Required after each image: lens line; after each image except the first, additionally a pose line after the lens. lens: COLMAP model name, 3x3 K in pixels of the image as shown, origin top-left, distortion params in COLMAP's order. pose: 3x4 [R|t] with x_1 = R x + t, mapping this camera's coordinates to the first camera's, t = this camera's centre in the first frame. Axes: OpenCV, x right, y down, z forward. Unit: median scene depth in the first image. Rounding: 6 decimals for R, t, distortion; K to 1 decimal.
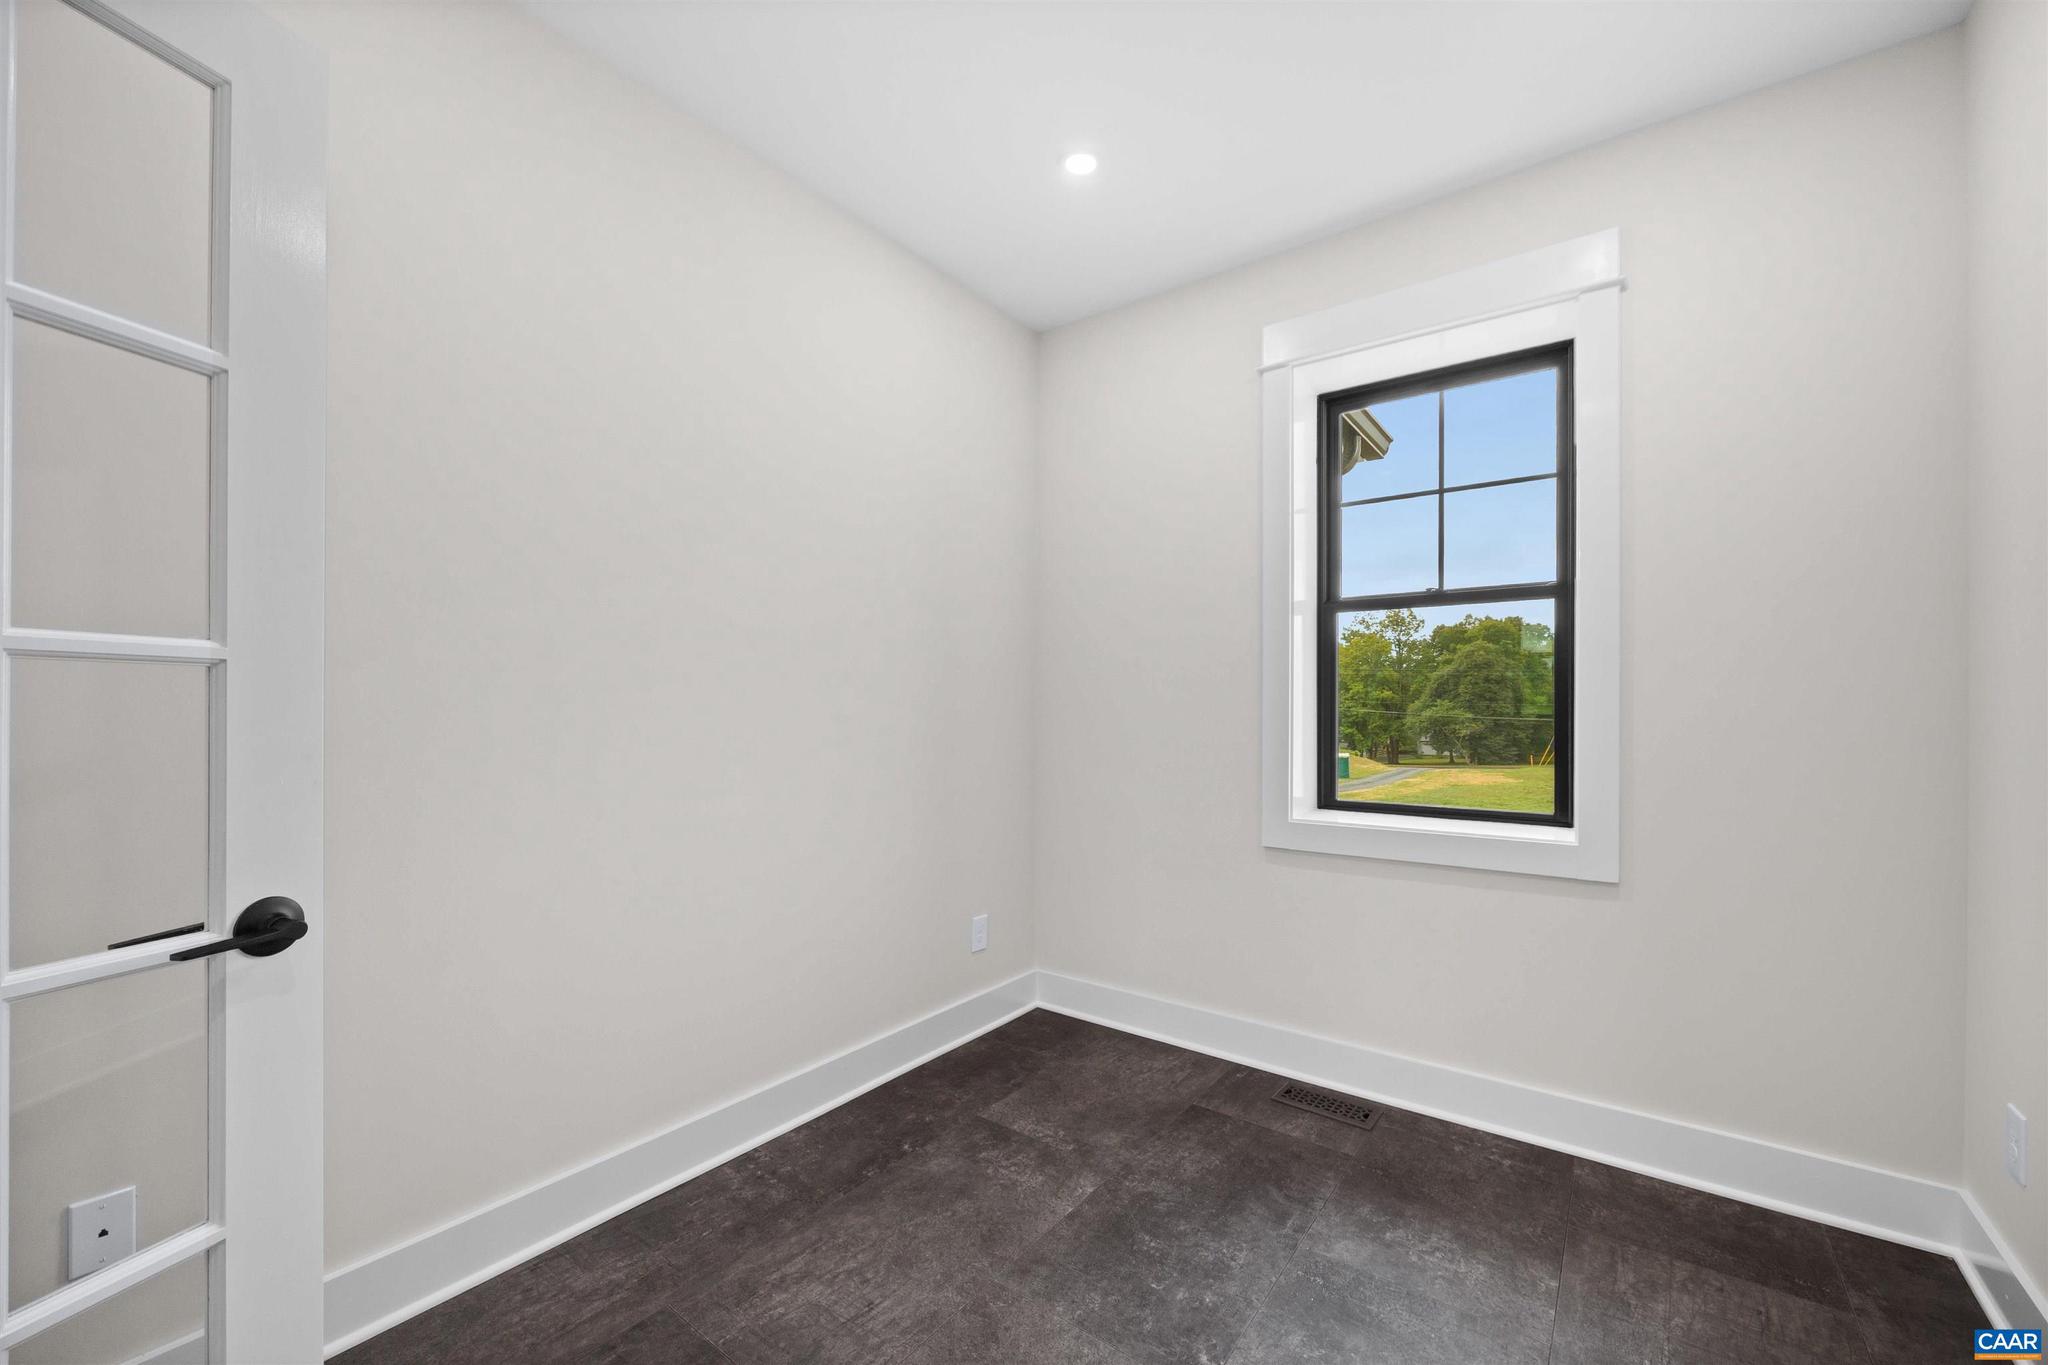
lens RADIAL K [[803.7, 0, 1029.7], [0, 803.7, 712.1], [0, 0, 1]] dist [-0.000076, 0.000005]
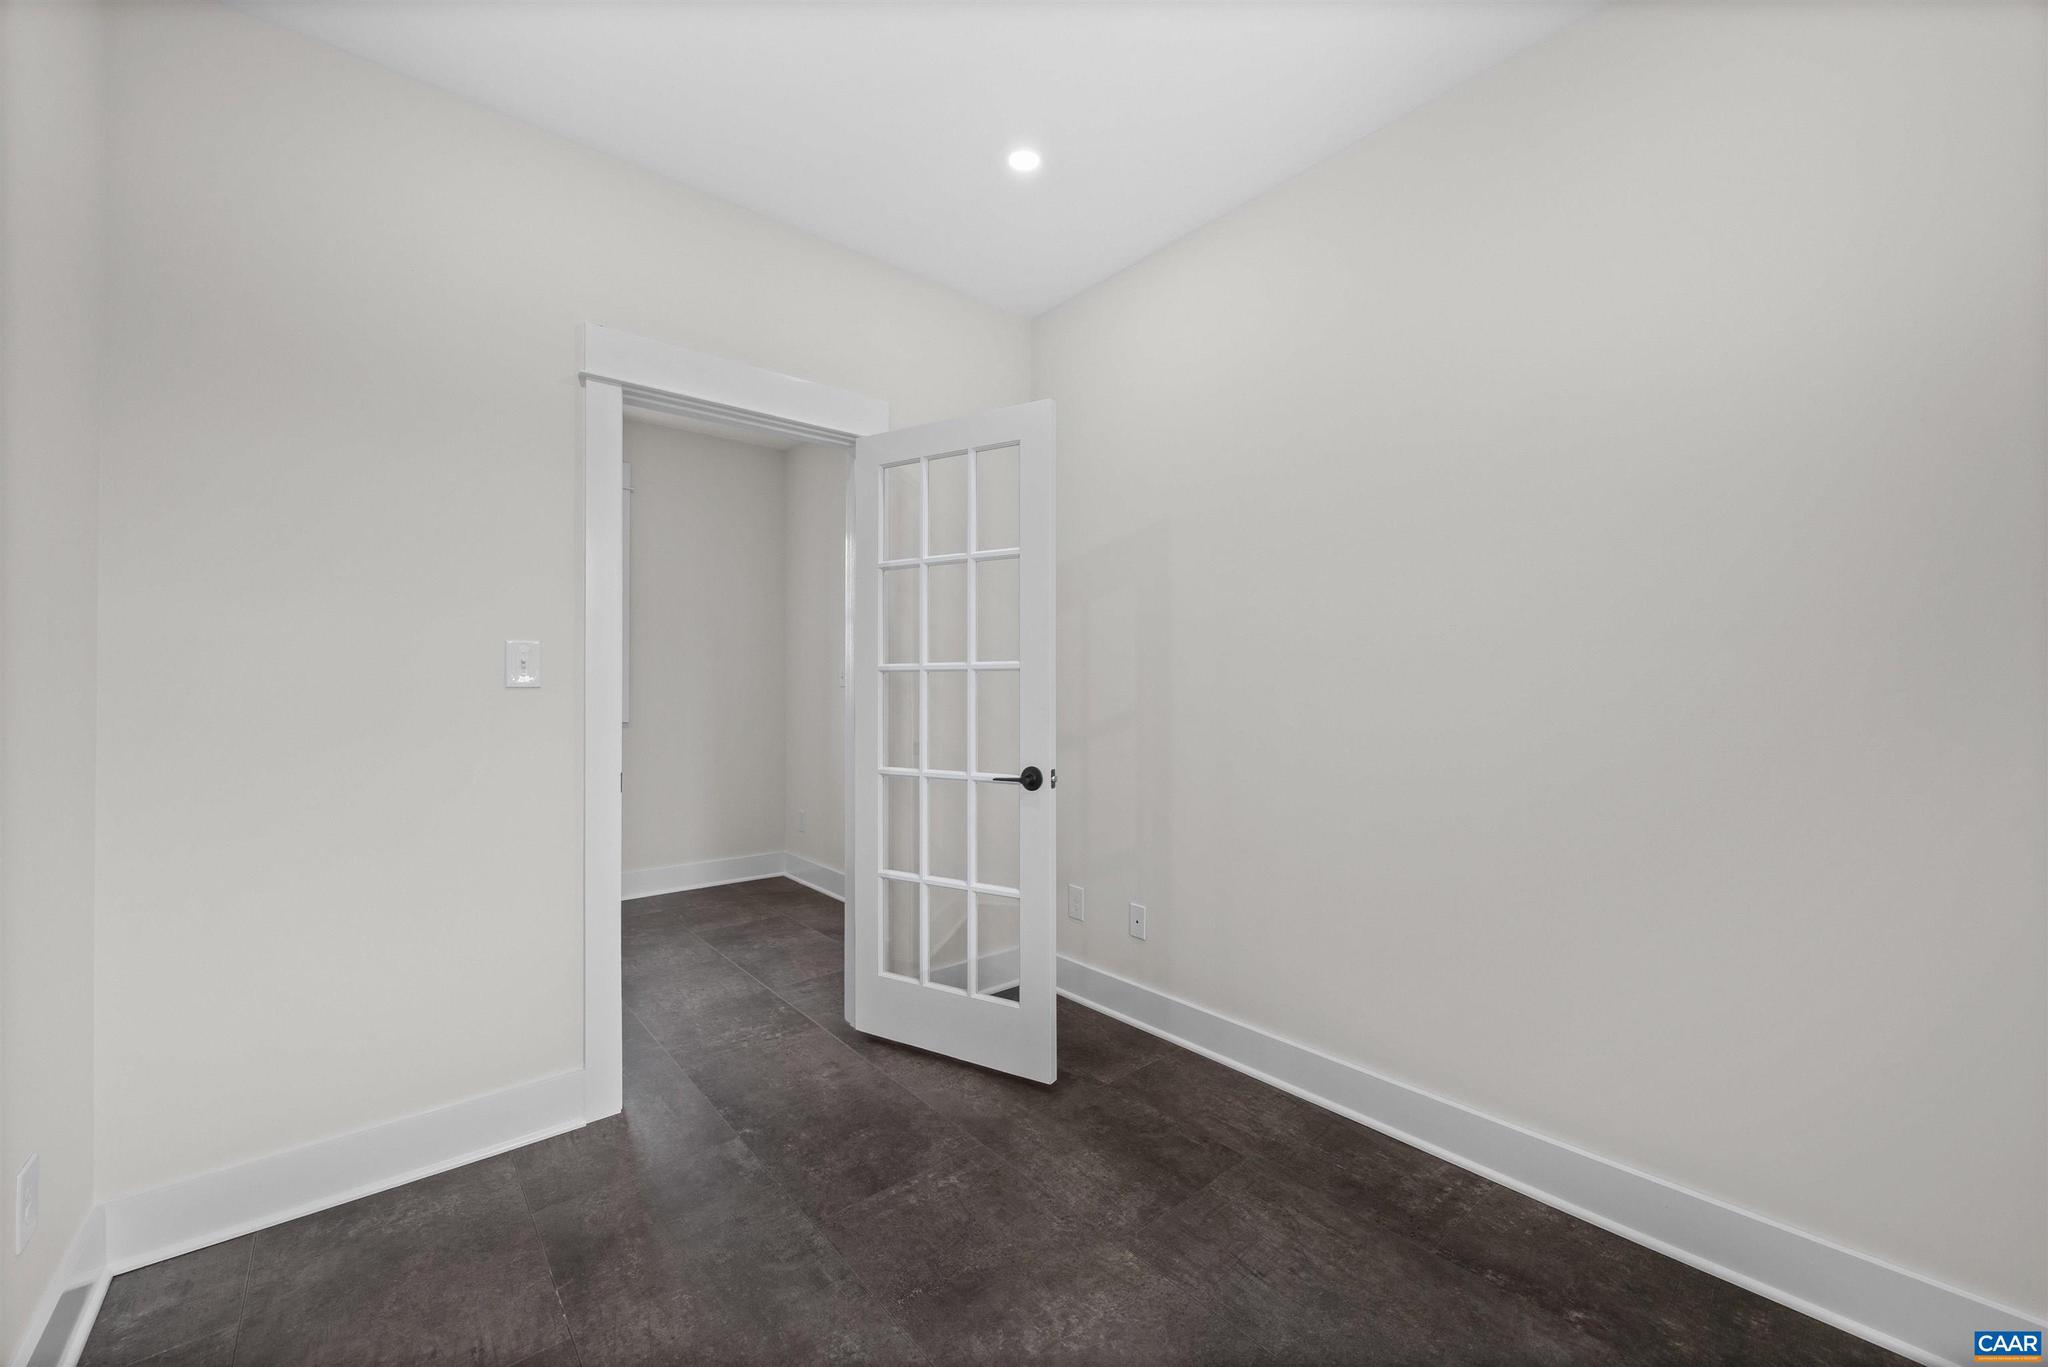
lens RADIAL K [[801.6, 0, 1032.1], [0, 801.6, 682.2], [0, 0, 1]] dist [-0.000416, -0.000029]
pose [[-0.224844, -0.011580, -0.974326, 0.822099], [-0.000648, 0.999931, -0.011735, 0.005196], [0.974395, -0.002007, -0.224836, 0.910244]]
